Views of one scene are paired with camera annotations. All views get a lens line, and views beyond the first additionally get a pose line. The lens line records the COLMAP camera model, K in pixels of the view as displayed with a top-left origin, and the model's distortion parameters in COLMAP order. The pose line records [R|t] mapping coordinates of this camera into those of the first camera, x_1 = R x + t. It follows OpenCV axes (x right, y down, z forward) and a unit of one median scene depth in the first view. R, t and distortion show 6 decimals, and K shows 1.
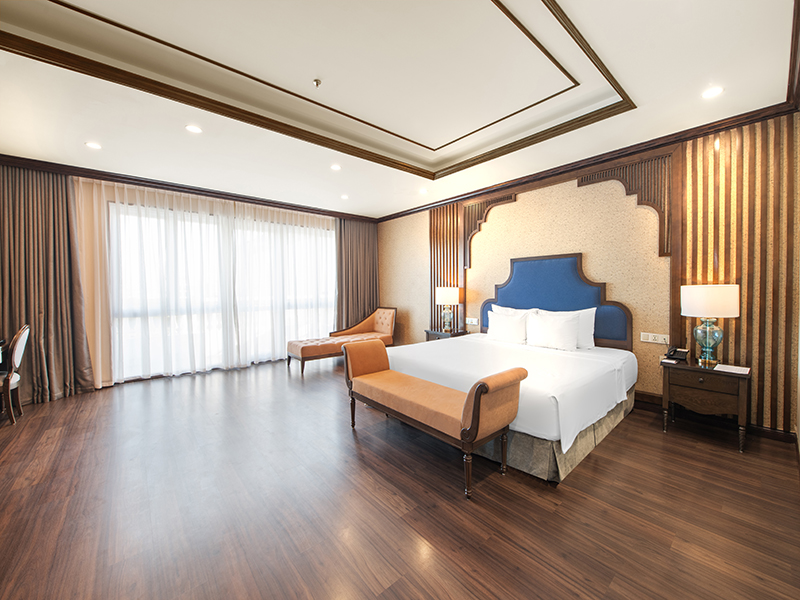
lens RADIAL K [[314.4, 0, 400.0], [0, 314.4, 300.0], [0, 0, 1]] dist [-0.022559, 0.000066]
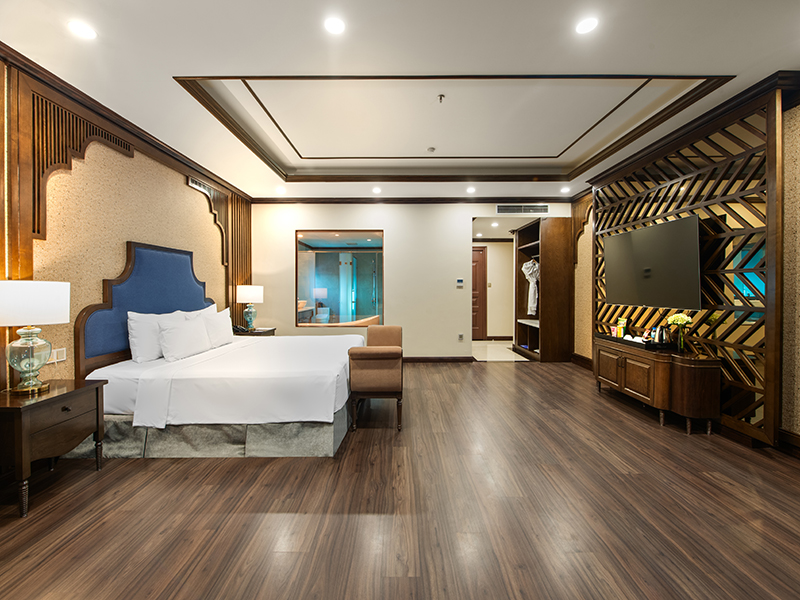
lens RADIAL K [[331.8, 0, 402.9], [0, 331.8, 293.0], [0, 0, 1]] dist [-0.002321, -0.000325]
pose [[-0.764958, -0.003684, 0.644070, -0.563011], [0.025635, 0.999017, 0.036160, -0.034035], [-0.643570, 0.044171, -0.764111, 1.215429]]
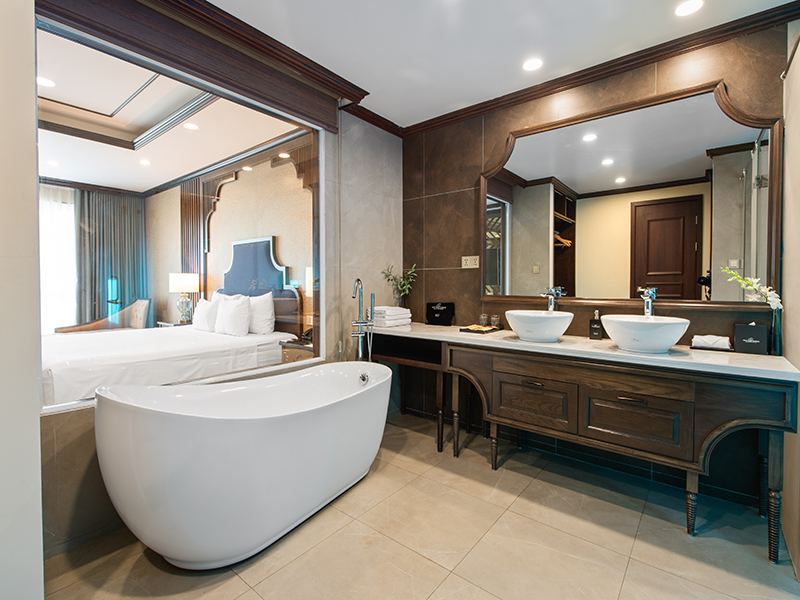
lens RADIAL K [[392.1, 0, 400.0], [0, 392.1, 300.0], [0, 0, 1]] dist [-0.000634, -0.000153]
pose [[0.985113, 0.002052, 0.171898, 0.667217], [-0.001782, 0.999997, -0.001728, 0.042752], [-0.171901, 0.001396, 0.985113, -0.233041]]
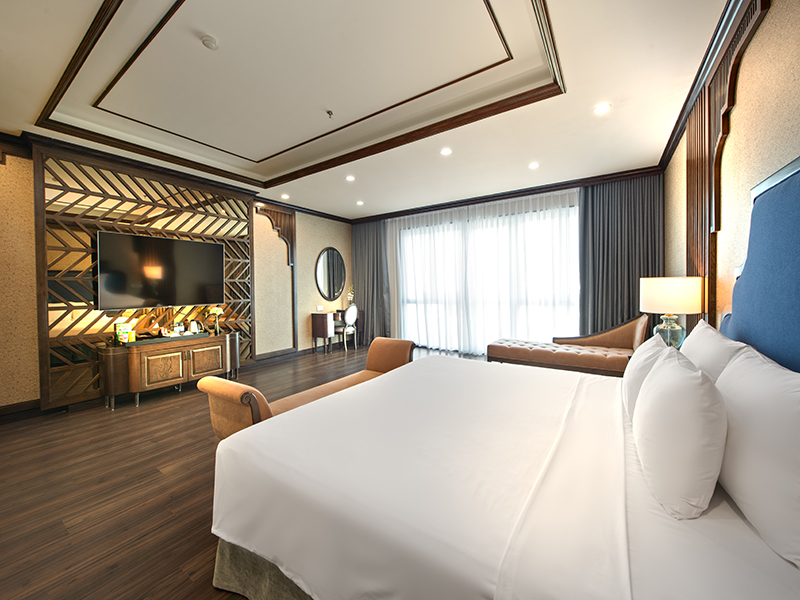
lens RADIAL K [[312.9, 0, 400.0], [0, 312.9, 293.8], [0, 0, 1]] dist [0.001103, -0.000118]
pose [[0.267798, 0.023896, -0.963179, 0.595533], [-0.018749, 0.999632, 0.019587, -0.021372], [0.963293, 0.012813, 0.268147, 0.558569]]
